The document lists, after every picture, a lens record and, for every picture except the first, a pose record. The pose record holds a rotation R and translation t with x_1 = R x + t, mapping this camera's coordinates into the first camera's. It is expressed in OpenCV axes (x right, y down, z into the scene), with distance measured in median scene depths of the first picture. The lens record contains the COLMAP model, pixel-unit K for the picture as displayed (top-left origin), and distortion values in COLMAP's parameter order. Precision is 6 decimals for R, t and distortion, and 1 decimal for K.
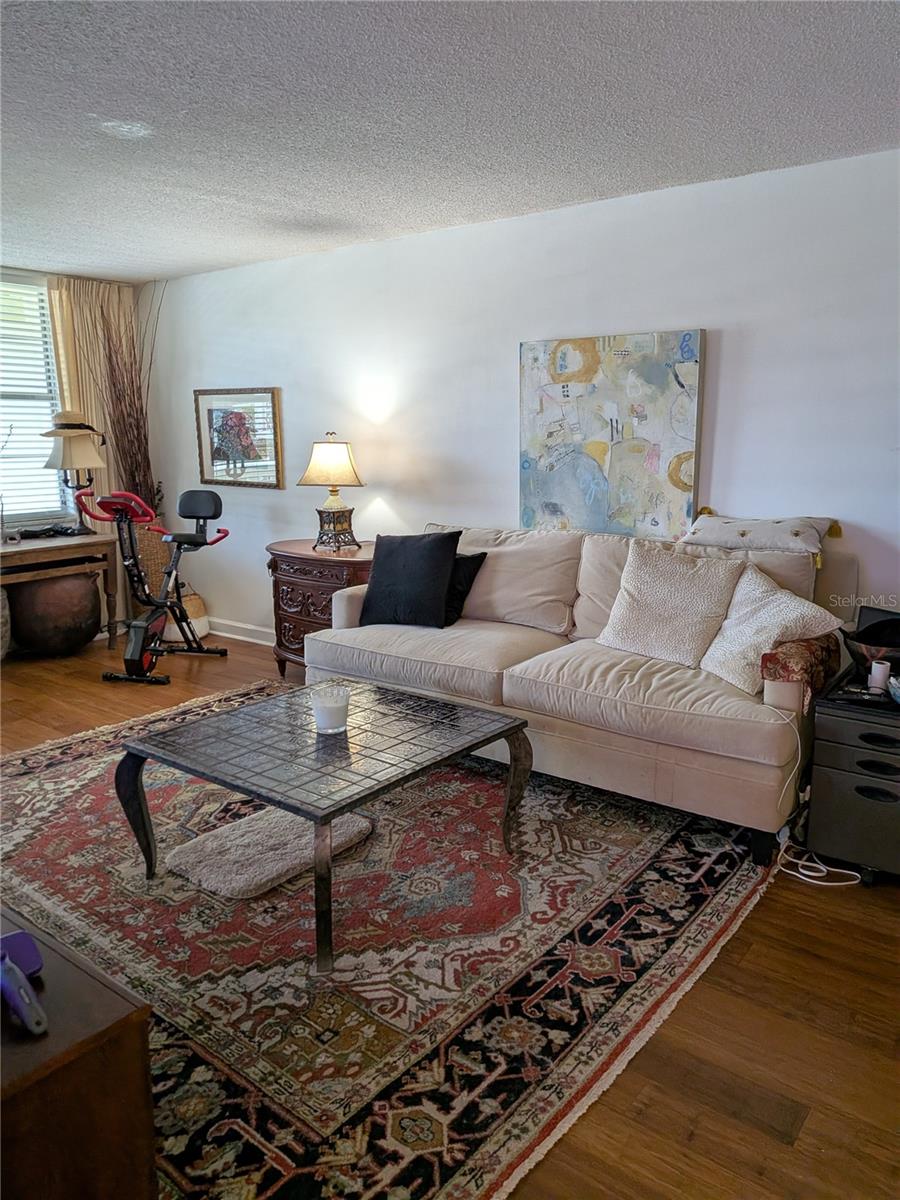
lens RADIAL K [[861.9, 0, 467.8], [0, 861.9, 585.7], [0, 0, 1]] dist [0.054824, -0.078662]
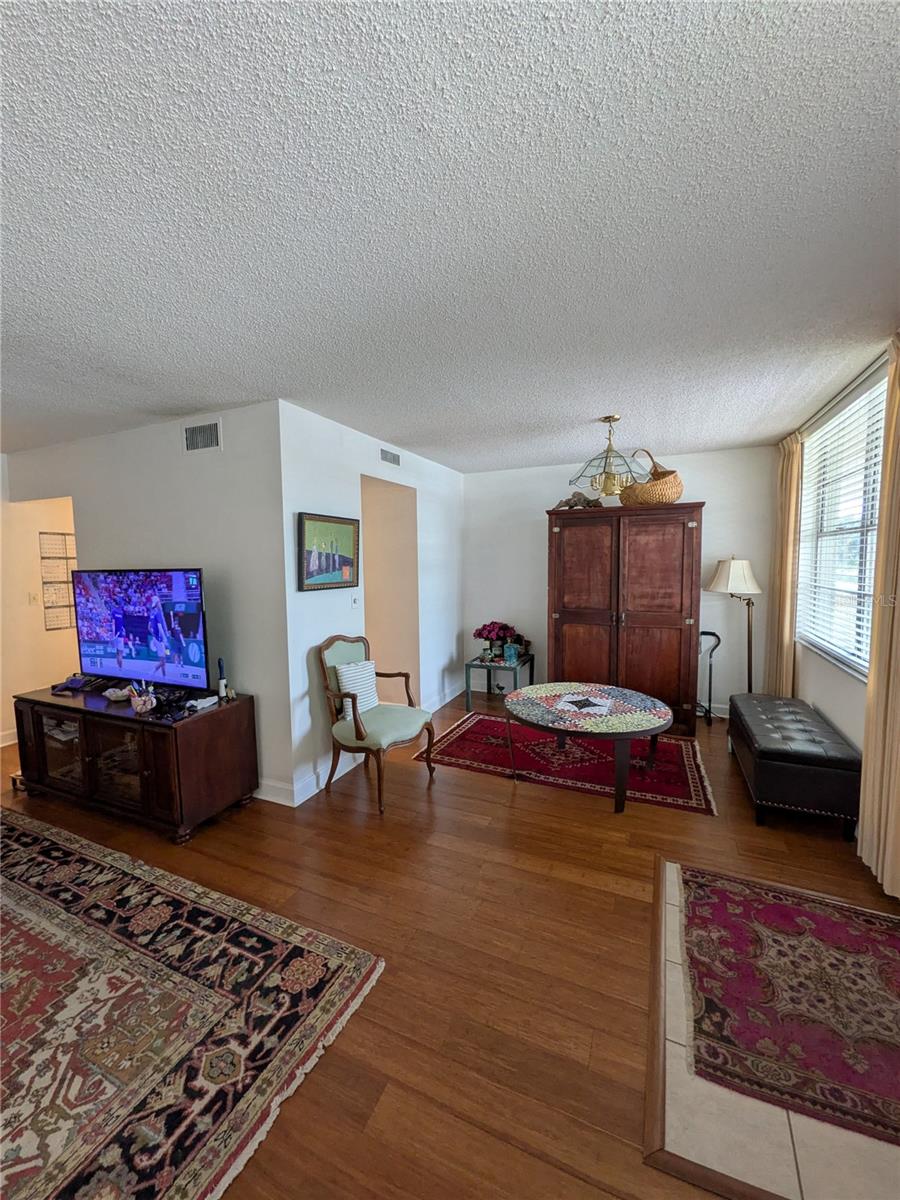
lens RADIAL K [[471.5, 0, 448.3], [0, 471.5, 596.0], [0, 0, 1]] dist [0.008187, -0.001525]
pose [[-0.975268, 0.037003, -0.217908, -0.701588], [-0.019942, 0.967135, 0.253481, -0.245743], [0.220126, 0.251557, -0.942477, 1.254637]]
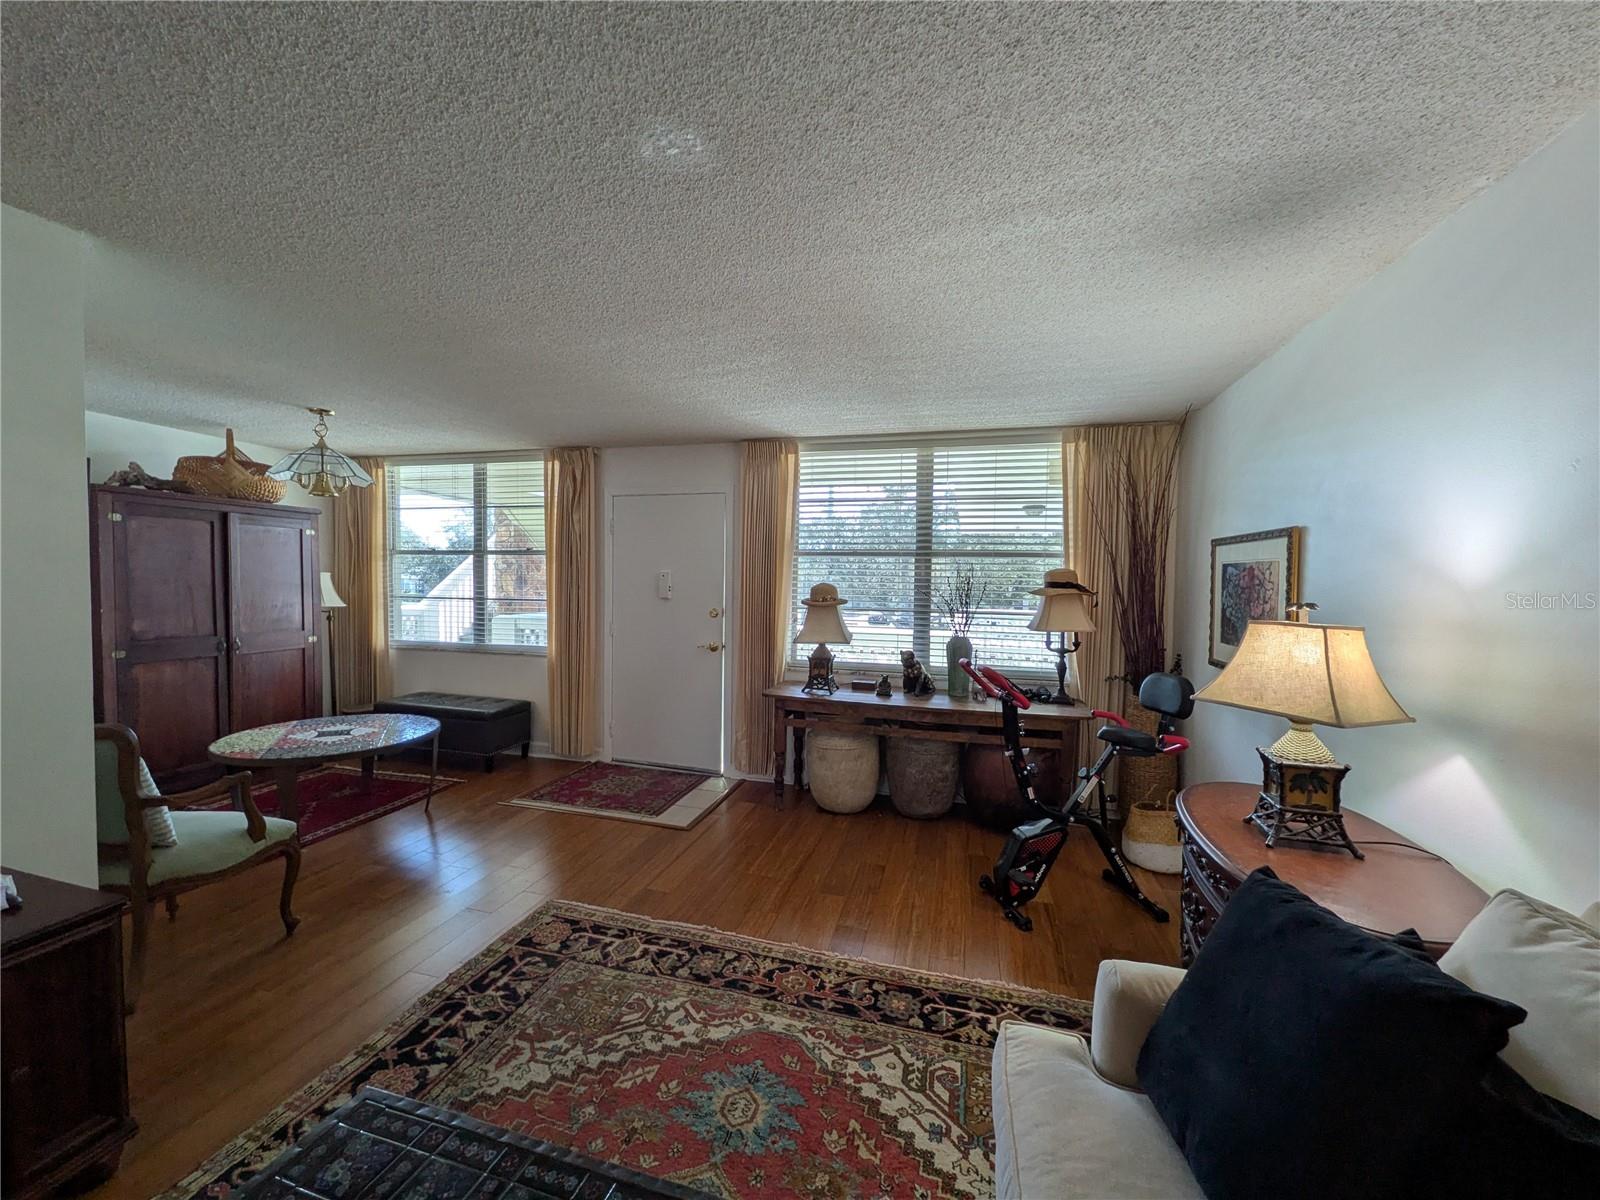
lens RADIAL K [[628.6, 0, 796.2], [0, 628.6, 602.4], [0, 0, 1]] dist [0.008187, -0.001525]
pose [[0.371867, 0.044328, -0.927227, 0.088646], [-0.183387, 0.982682, -0.026569, -0.151577], [0.909991, 0.179921, 0.373556, 0.789615]]
